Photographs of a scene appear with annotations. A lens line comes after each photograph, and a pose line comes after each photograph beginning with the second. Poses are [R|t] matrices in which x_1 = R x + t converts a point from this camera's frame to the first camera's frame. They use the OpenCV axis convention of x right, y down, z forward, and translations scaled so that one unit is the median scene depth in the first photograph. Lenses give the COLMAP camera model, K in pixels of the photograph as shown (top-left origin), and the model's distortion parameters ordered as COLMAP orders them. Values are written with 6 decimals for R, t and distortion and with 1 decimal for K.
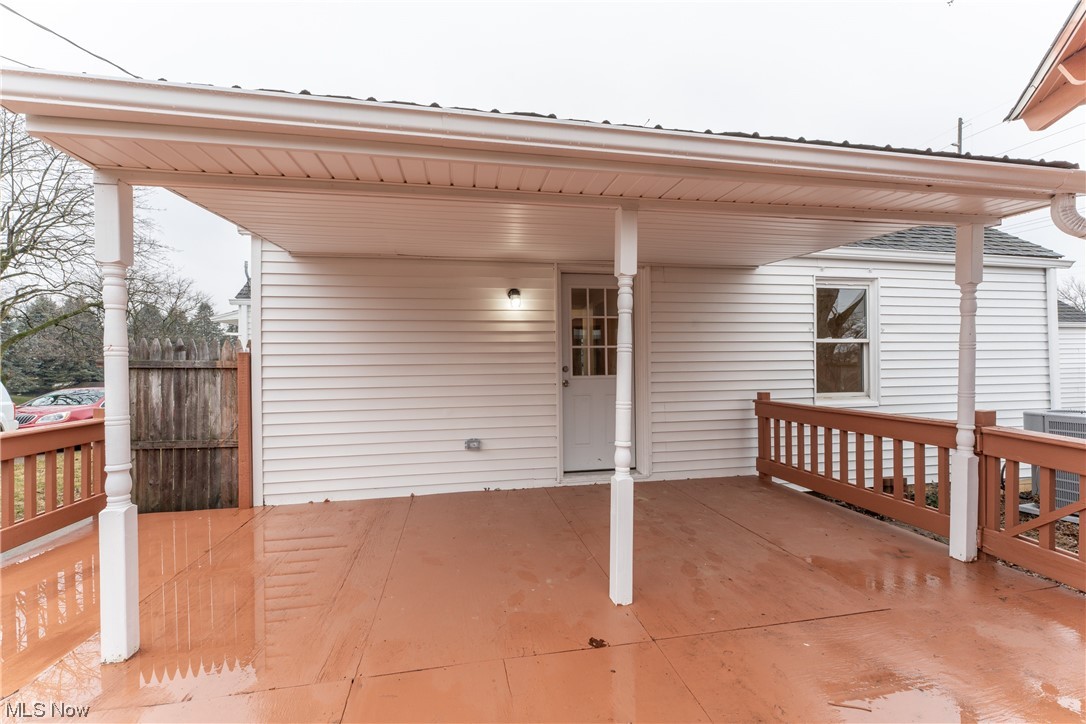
lens RADIAL K [[452.5, 0, 543.0], [0, 452.5, 362.0], [0, 0, 1]] dist [0.011971, 0.000019]
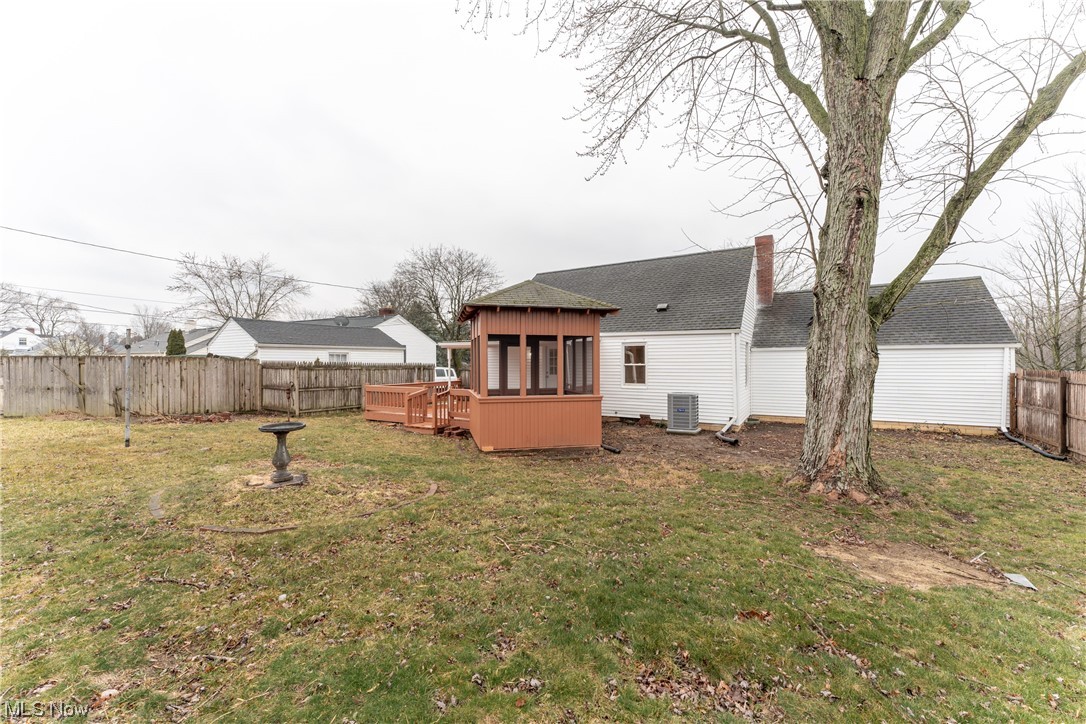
lens RADIAL K [[437.8, 0, 538.0], [0, 437.8, 378.9], [0, 0, 1]] dist [0.001325, 0.000171]
pose [[0.735114, 0.032782, -0.677151, 2.341236], [0.000351, 0.998812, 0.048736, -0.099122], [0.677944, -0.036065, 0.734229, -1.580438]]
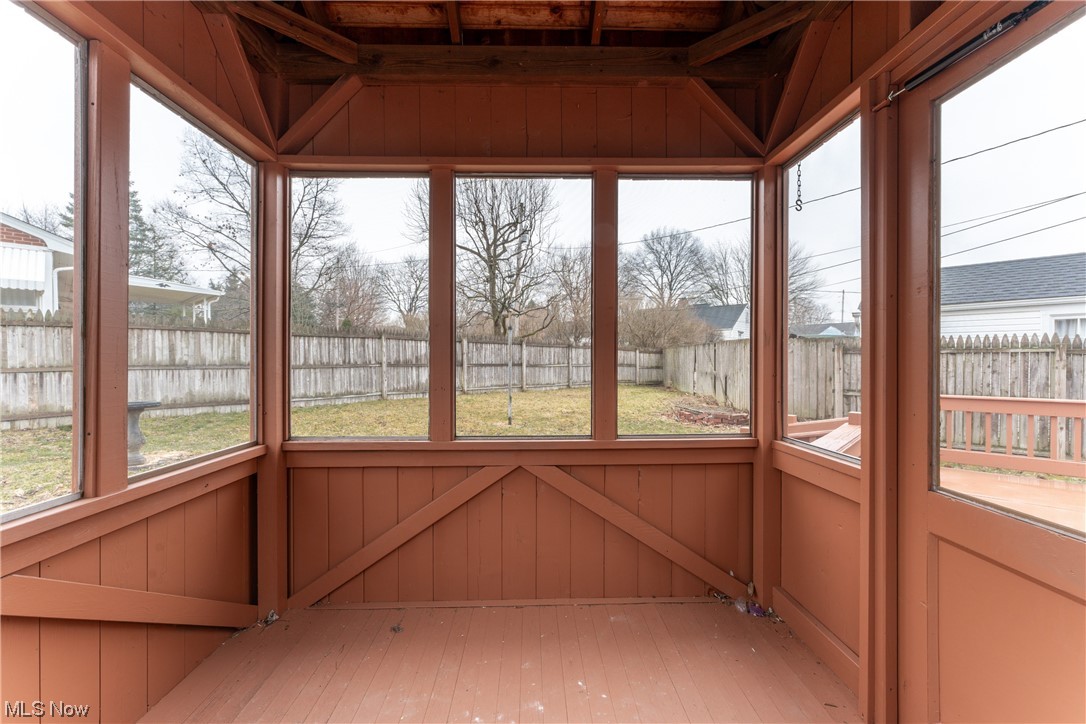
lens RADIAL K [[449.0, 0, 543.0], [0, 449.0, 362.0], [0, 0, 1]] dist [0.001529, -0.000160]
pose [[-0.813093, 0.017837, -0.581860, 0.810097], [0.018542, 0.999817, 0.004738, -0.011148], [0.581838, -0.006936, -0.813275, 0.312864]]
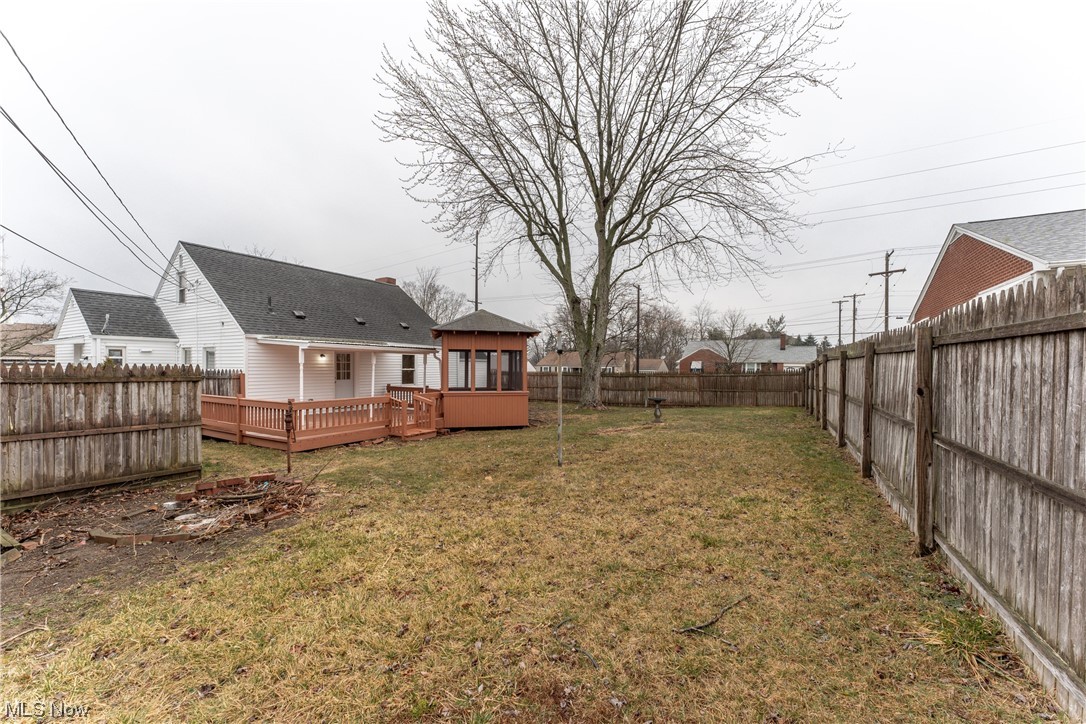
lens RADIAL K [[437.8, 0, 538.0], [0, 437.8, 378.9], [0, 0, 1]] dist [0.001325, 0.000171]
pose [[0.669259, -0.005950, 0.743005, -1.400218], [-0.020977, 0.999418, 0.026898, -0.098746], [-0.742733, -0.033588, 0.668745, -2.367073]]
